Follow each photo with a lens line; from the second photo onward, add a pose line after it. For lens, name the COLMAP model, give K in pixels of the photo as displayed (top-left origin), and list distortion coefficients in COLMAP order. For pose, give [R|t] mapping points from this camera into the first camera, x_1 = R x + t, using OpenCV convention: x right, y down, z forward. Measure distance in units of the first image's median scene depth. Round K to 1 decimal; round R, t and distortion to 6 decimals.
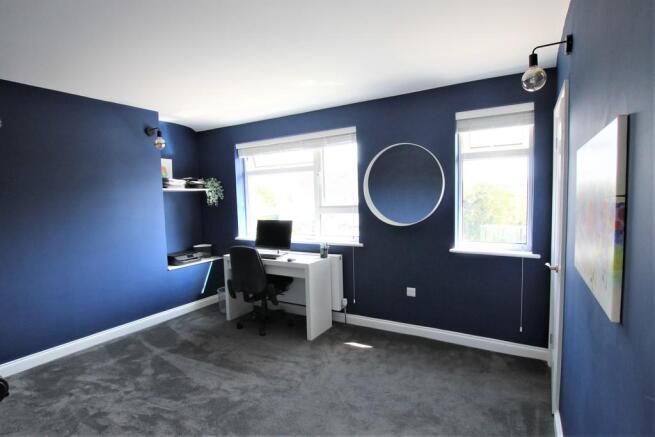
lens RADIAL K [[333.4, 0, 327.5], [0, 333.4, 218.5], [0, 0, 1]] dist [-0.034724, 0.000327]
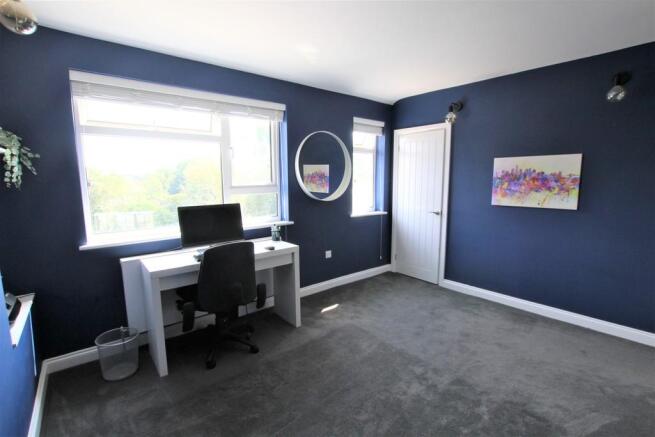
lens RADIAL K [[303.6, 0, 327.5], [0, 303.6, 218.5], [0, 0, 1]] dist [-0.032498, 0.000321]
pose [[0.328292, -0.098293, 0.939448, -0.837371], [0.057094, 0.994817, 0.084135, -0.007534], [-0.942849, 0.026015, 0.332203, 0.653143]]
